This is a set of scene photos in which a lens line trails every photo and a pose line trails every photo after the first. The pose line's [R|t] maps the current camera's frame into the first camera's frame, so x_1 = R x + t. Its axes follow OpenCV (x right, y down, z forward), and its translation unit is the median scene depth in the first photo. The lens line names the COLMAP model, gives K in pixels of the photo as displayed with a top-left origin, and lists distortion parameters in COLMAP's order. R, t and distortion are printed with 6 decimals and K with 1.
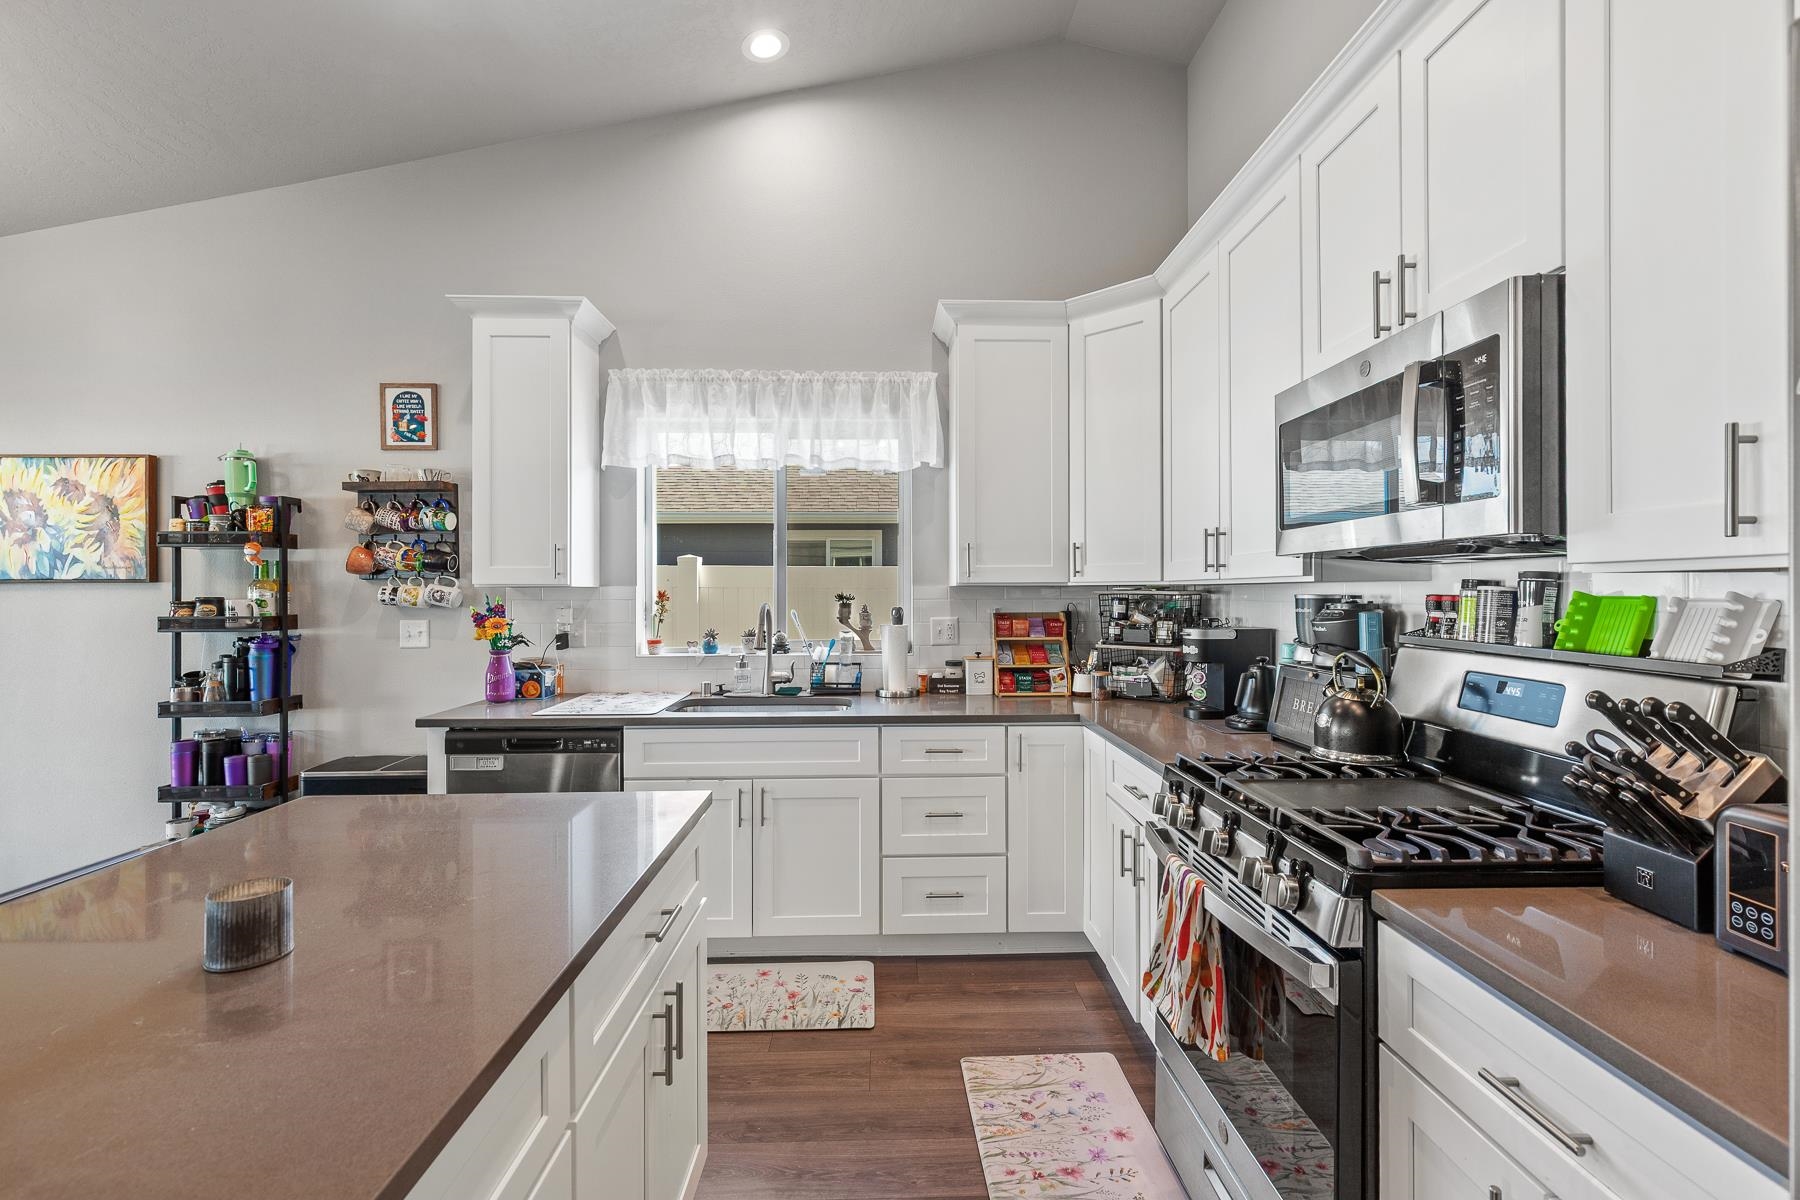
lens RADIAL K [[813.1, 0, 907.1], [0, 813.1, 589.8], [0, 0, 1]] dist [0.004374, -0.001133]
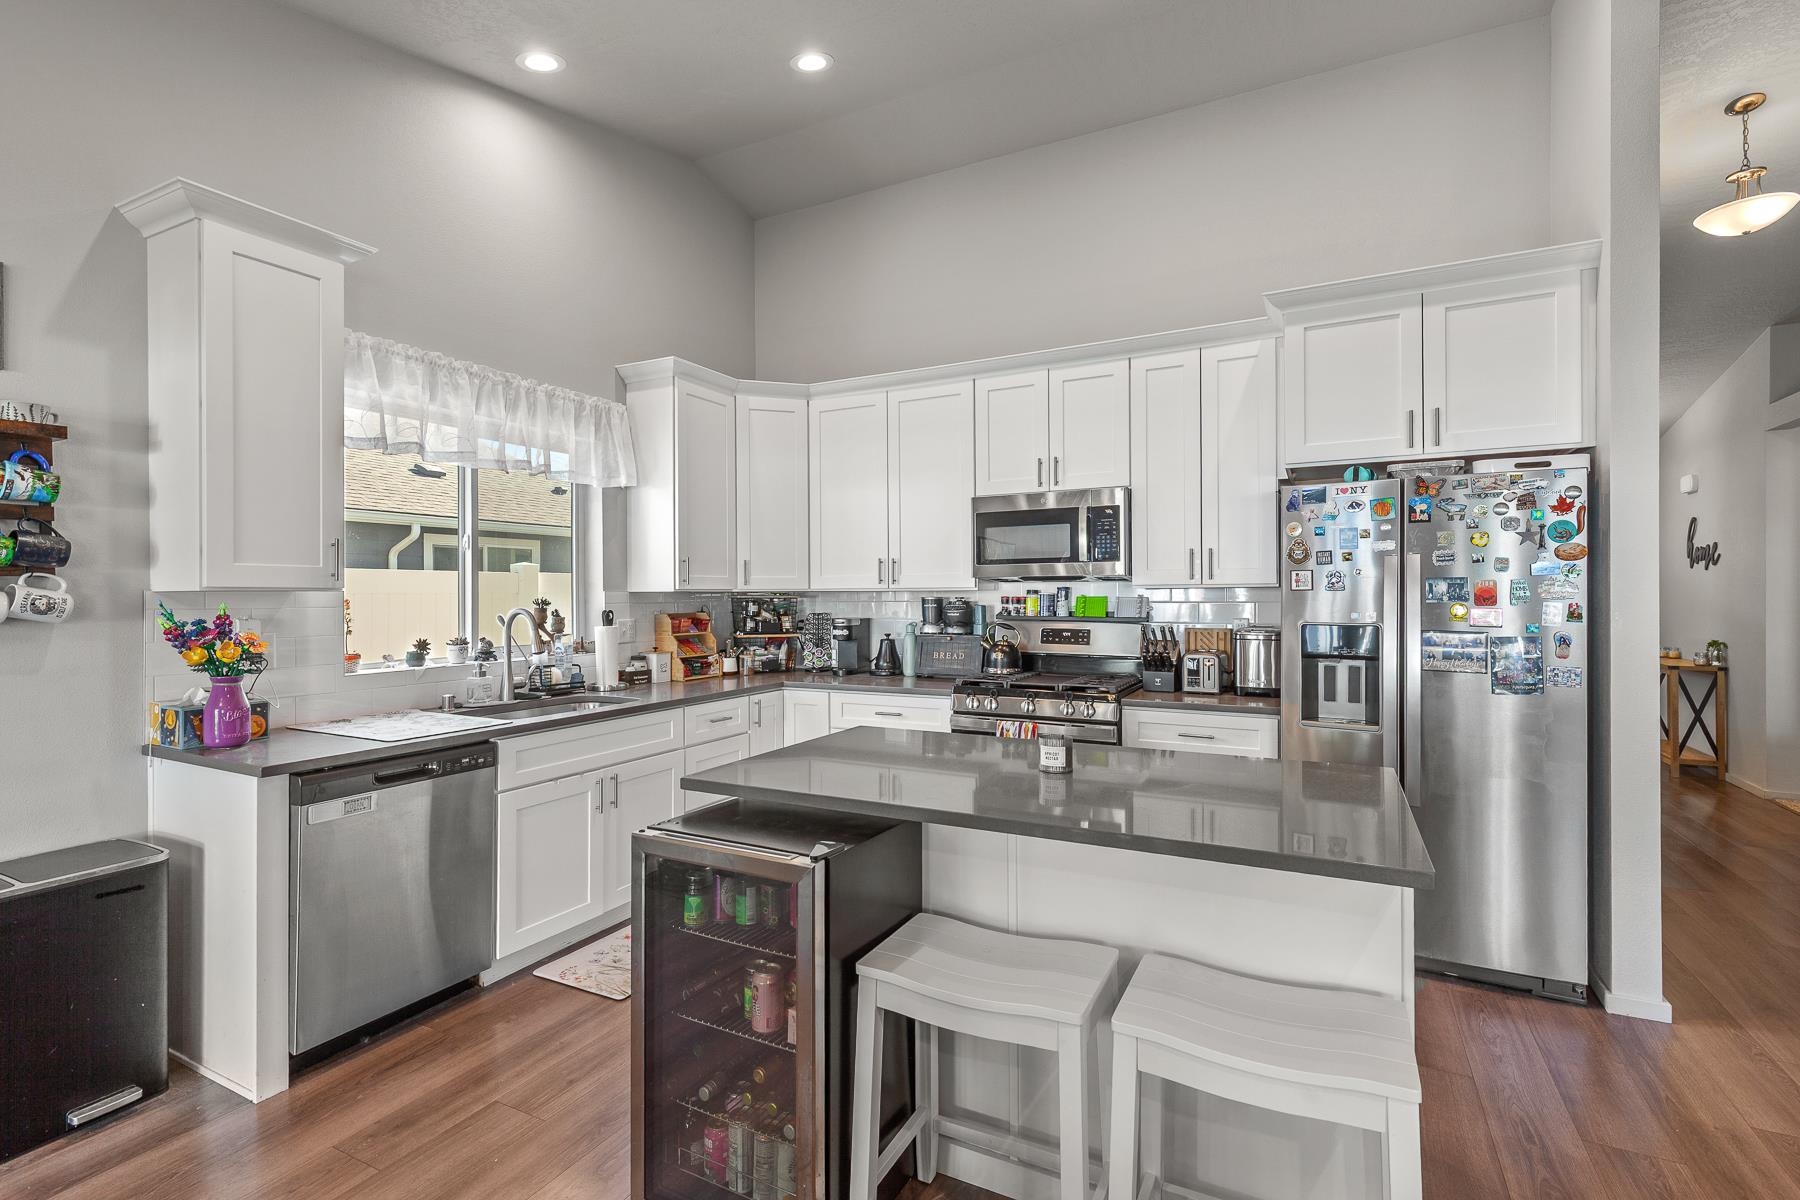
lens RADIAL K [[813.1, 0, 913.9], [0, 813.1, 595.6], [0, 0, 1]] dist [0.004374, -0.001133]
pose [[0.481410, -0.000613, 0.876495, -0.810239], [0.001548, 0.999999, -0.000151, 0.001900], [-0.876494, 0.001430, 0.481410, 0.094942]]
